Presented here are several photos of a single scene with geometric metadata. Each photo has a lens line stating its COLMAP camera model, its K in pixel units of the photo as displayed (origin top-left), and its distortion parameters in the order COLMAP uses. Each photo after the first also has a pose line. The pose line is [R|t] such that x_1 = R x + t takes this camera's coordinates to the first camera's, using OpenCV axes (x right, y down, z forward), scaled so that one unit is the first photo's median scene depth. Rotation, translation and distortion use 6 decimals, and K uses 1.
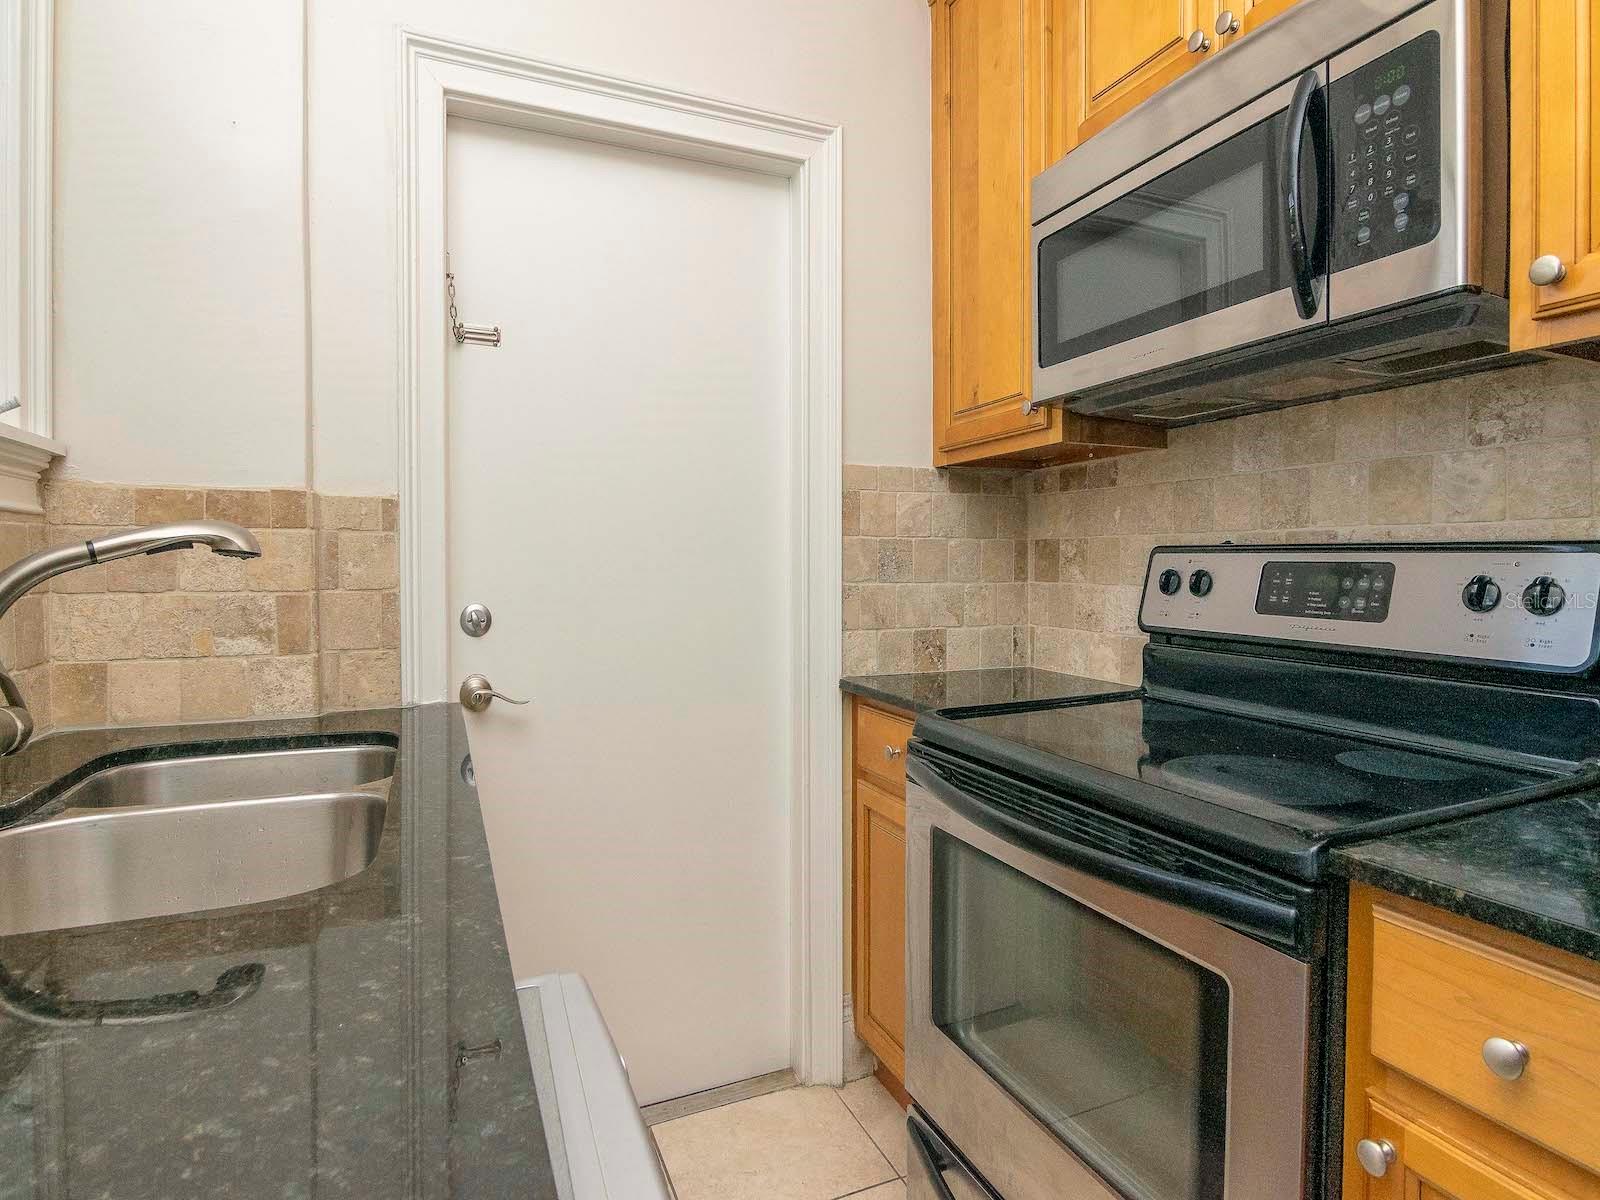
lens RADIAL K [[820.9, 0, 797.3], [0, 820.9, 583.2], [0, 0, 1]] dist [0.000990, -0.015439]
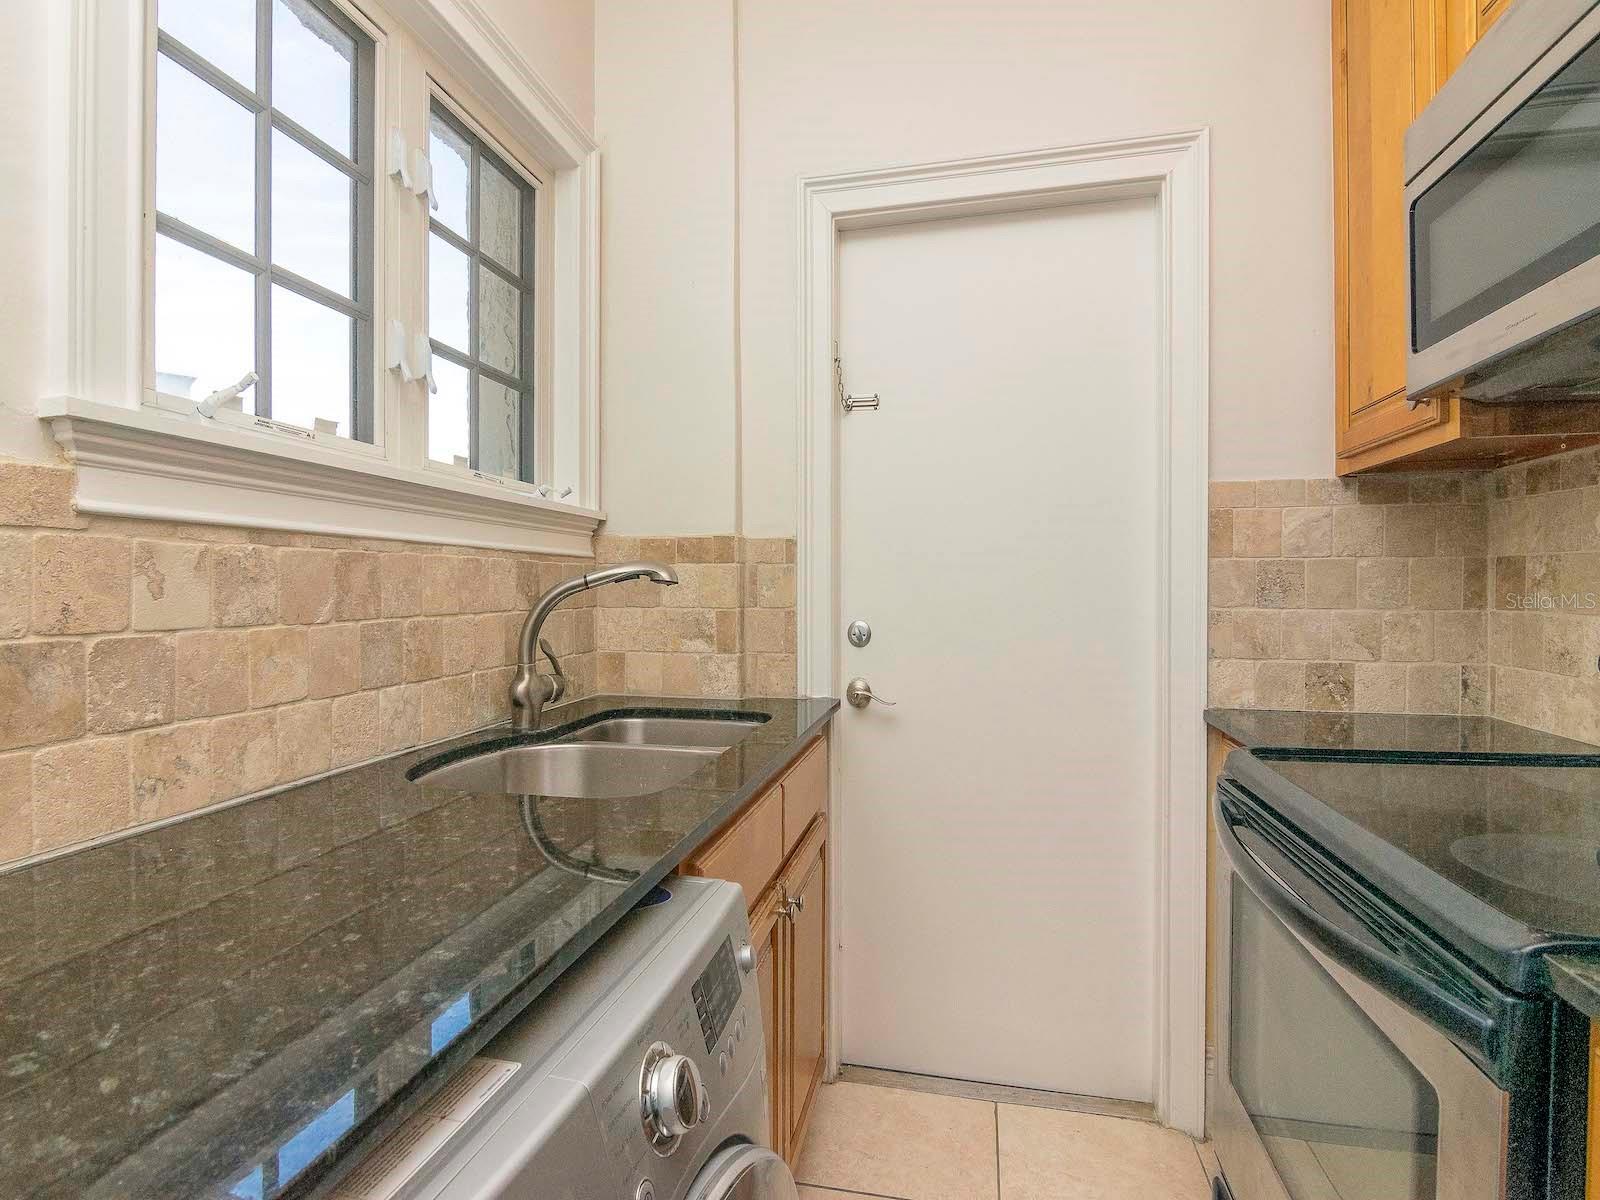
lens RADIAL K [[787.9, 0, 800.0], [0, 787.9, 600.0], [0, 0, 1]] dist [-0.004063, -0.001583]
pose [[0.811336, 0.008229, -0.584522, 0.252693], [-0.011802, 0.999928, -0.002305, -0.002187], [0.584461, 0.008769, 0.811375, -0.013147]]
